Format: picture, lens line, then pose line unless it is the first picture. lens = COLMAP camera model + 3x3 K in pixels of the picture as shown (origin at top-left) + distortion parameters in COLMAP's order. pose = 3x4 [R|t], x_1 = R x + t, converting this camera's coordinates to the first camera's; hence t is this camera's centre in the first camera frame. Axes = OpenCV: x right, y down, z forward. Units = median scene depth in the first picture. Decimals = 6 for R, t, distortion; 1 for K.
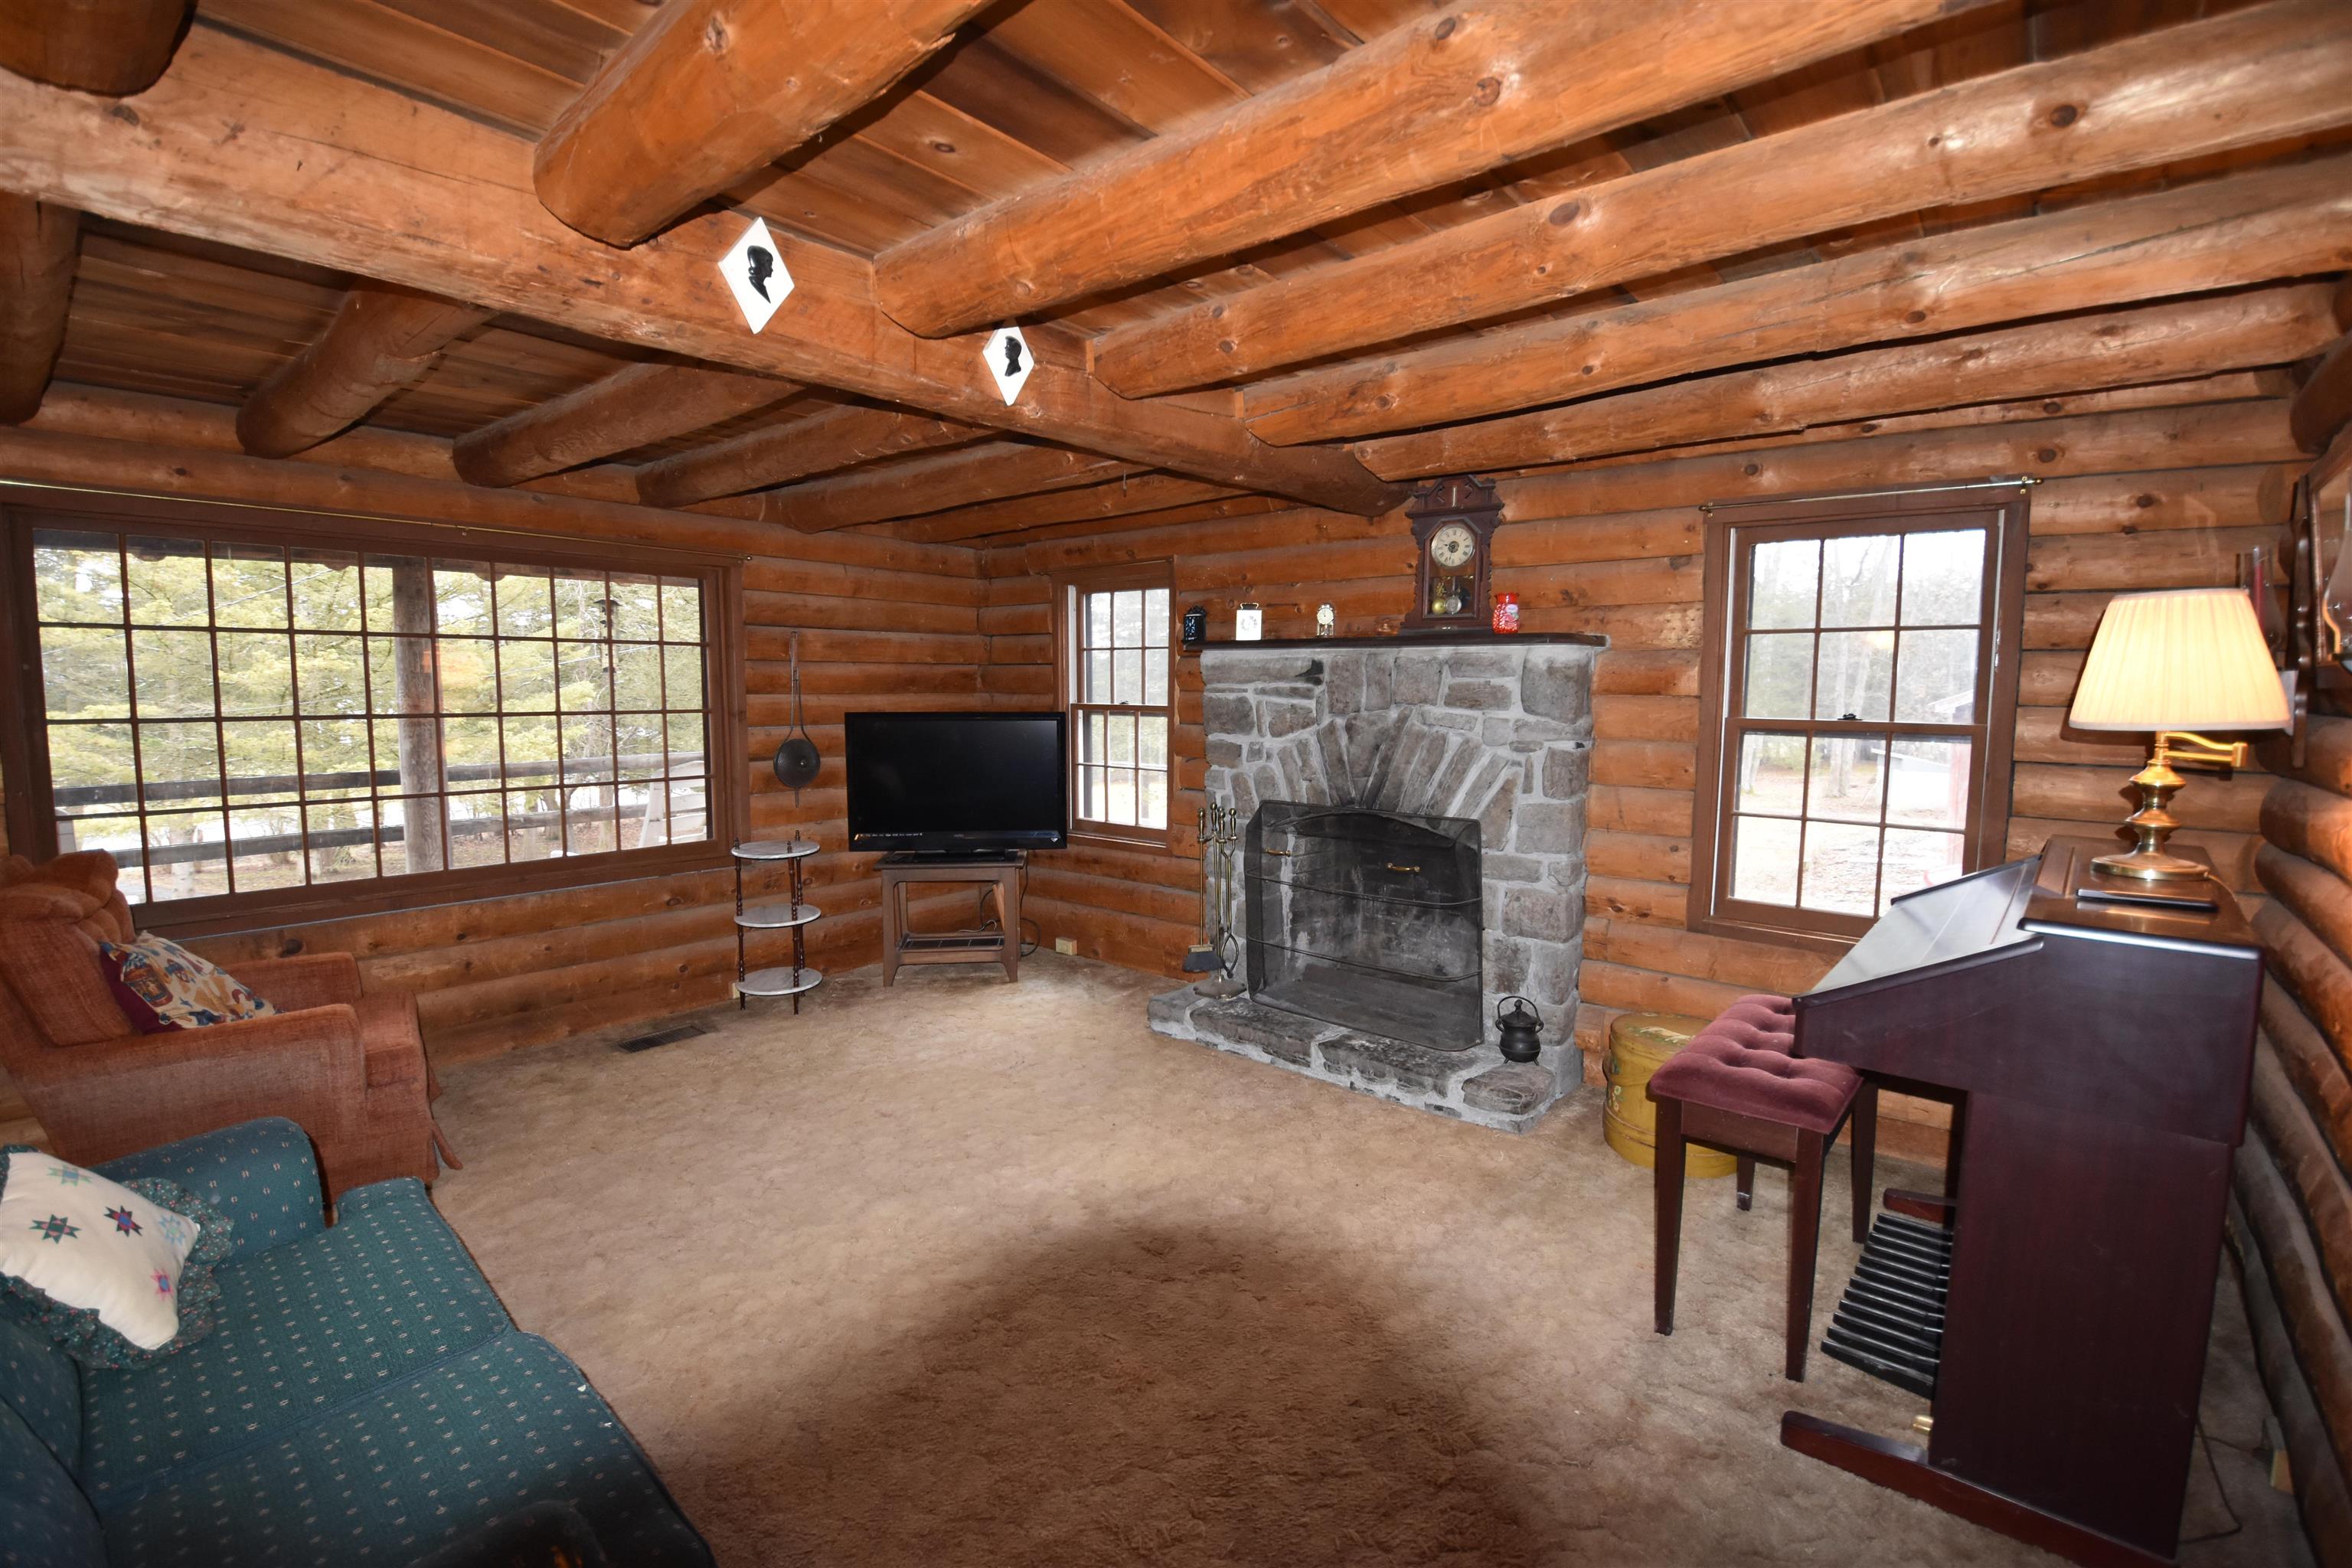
lens RADIAL K [[1039.5, 0, 1178.3], [0, 1039.5, 775.7], [0, 0, 1]] dist [-0.001562, -0.012060]
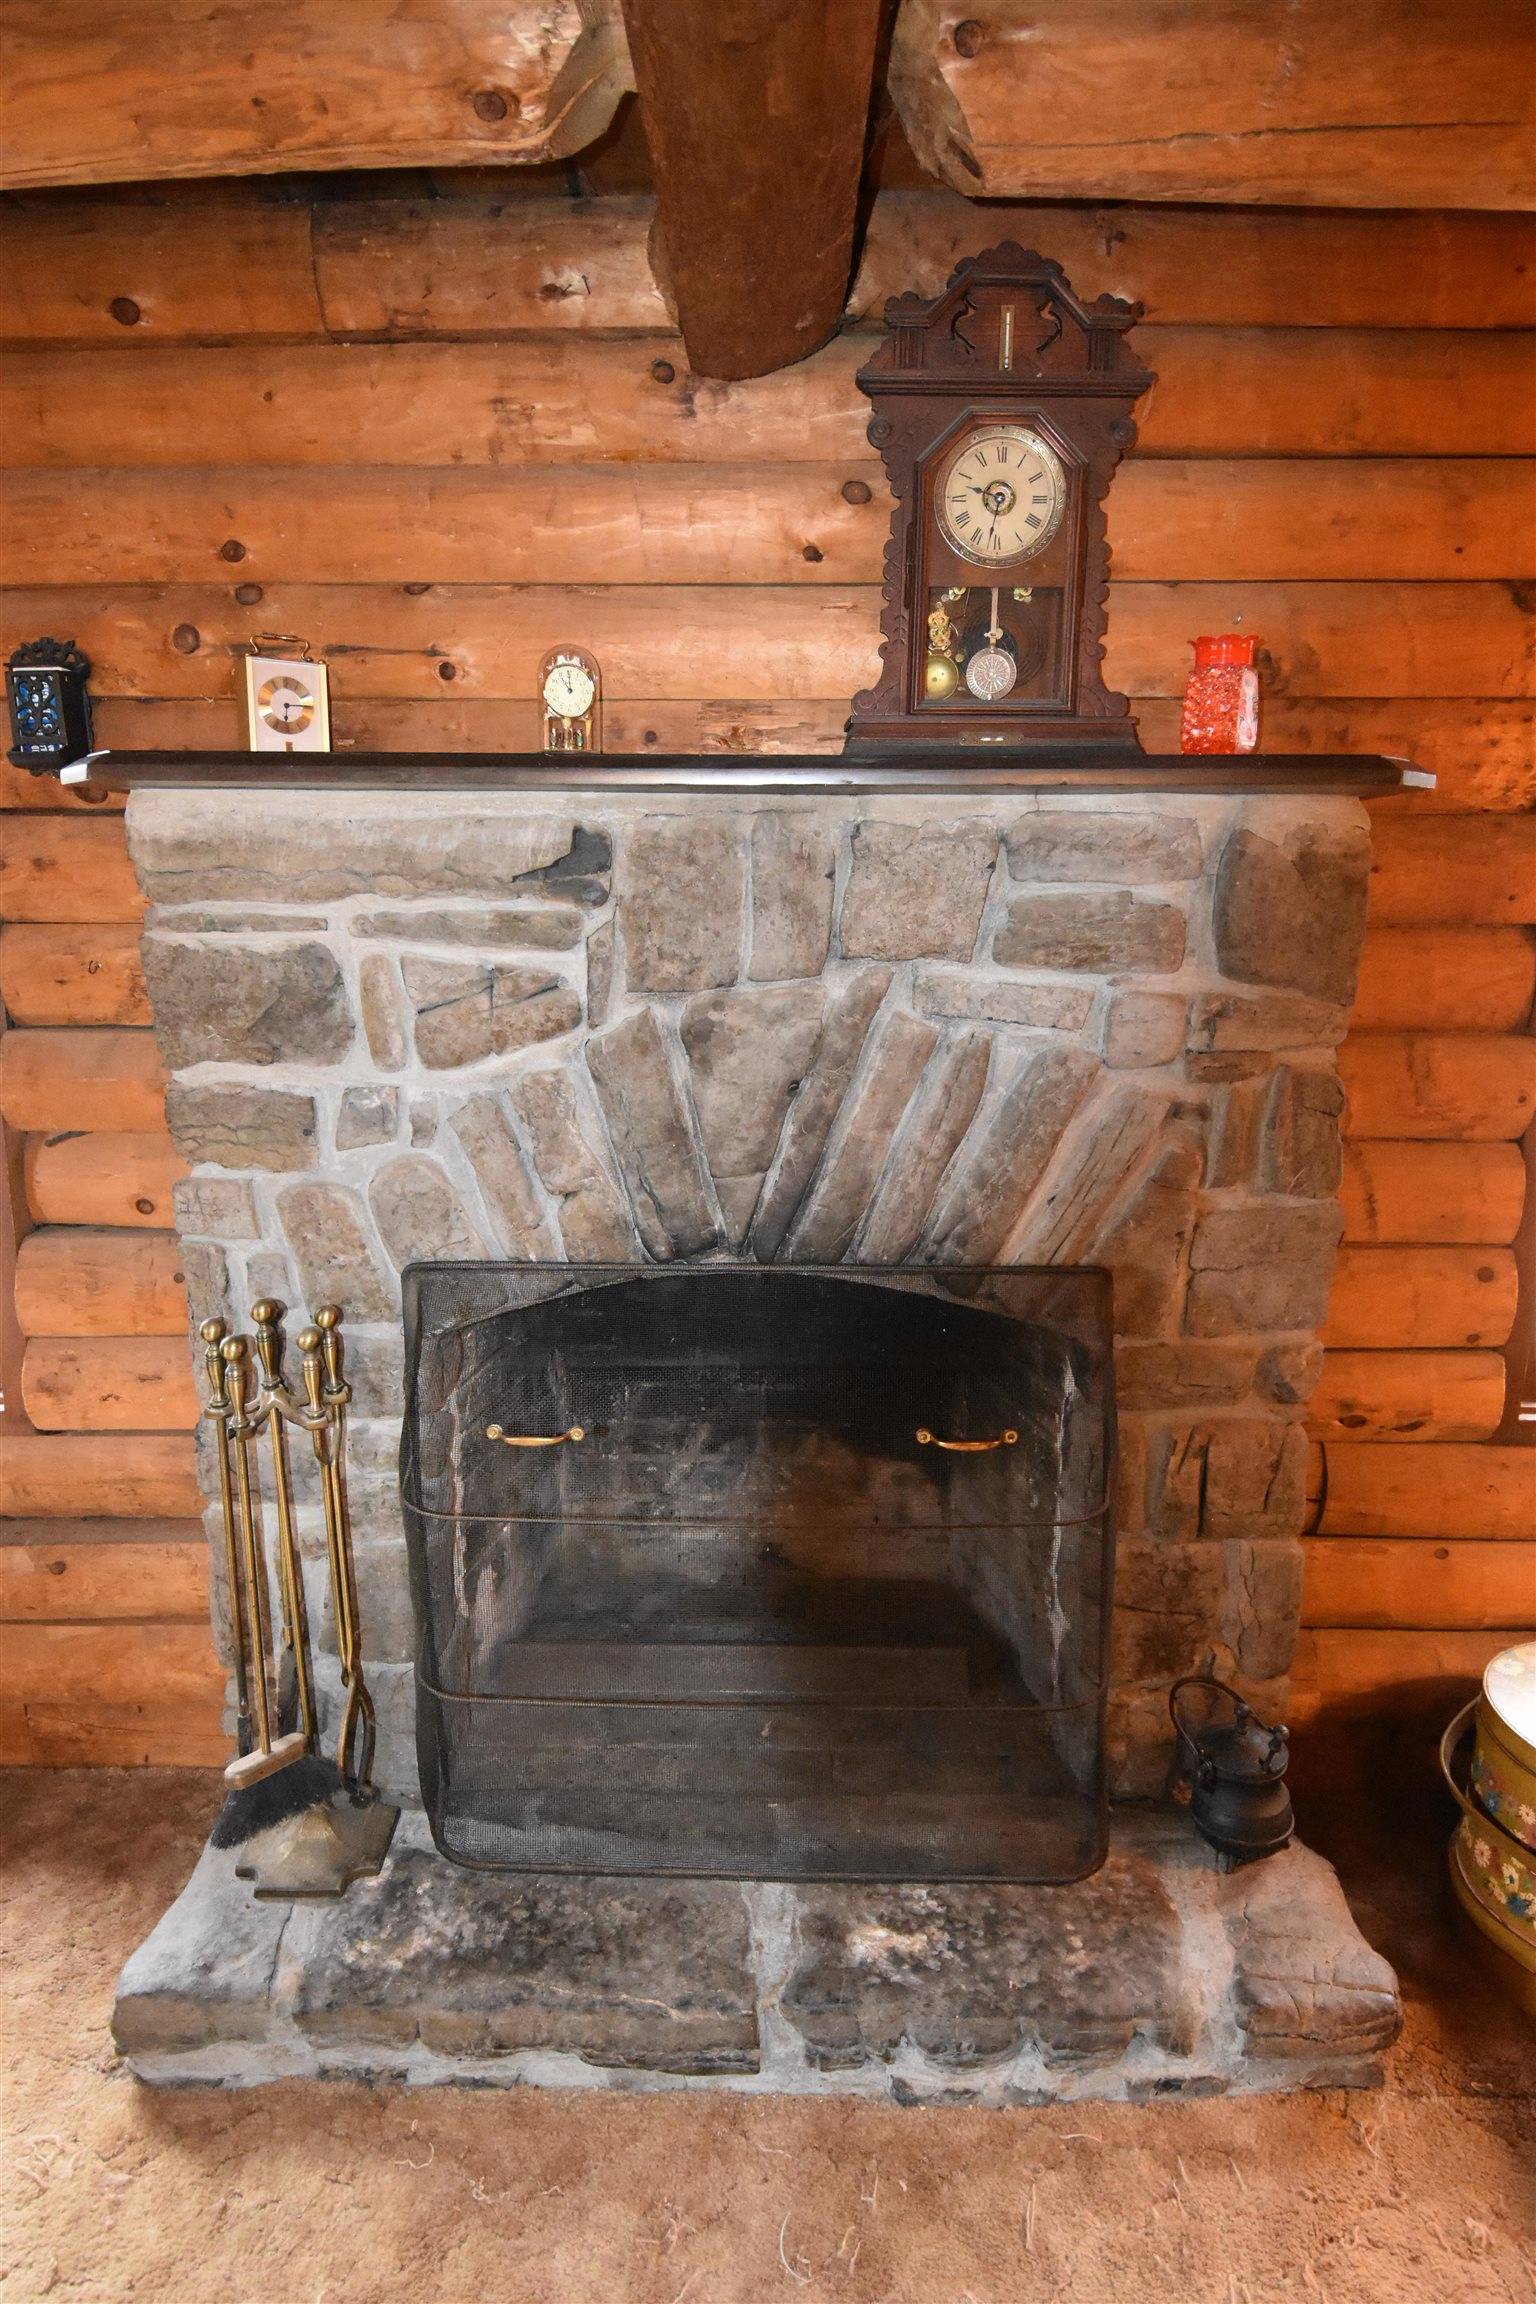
lens RADIAL K [[1370.1, 0, 734.5], [0, 1370.1, 1149.2], [0, 0, 1]] dist [0.039614, -0.052774]
pose [[0.777868, -0.128111, 0.615231, -0.108614], [0.056259, 0.989265, 0.134866, -0.069460], [-0.625905, -0.070295, 0.776725, 0.652745]]
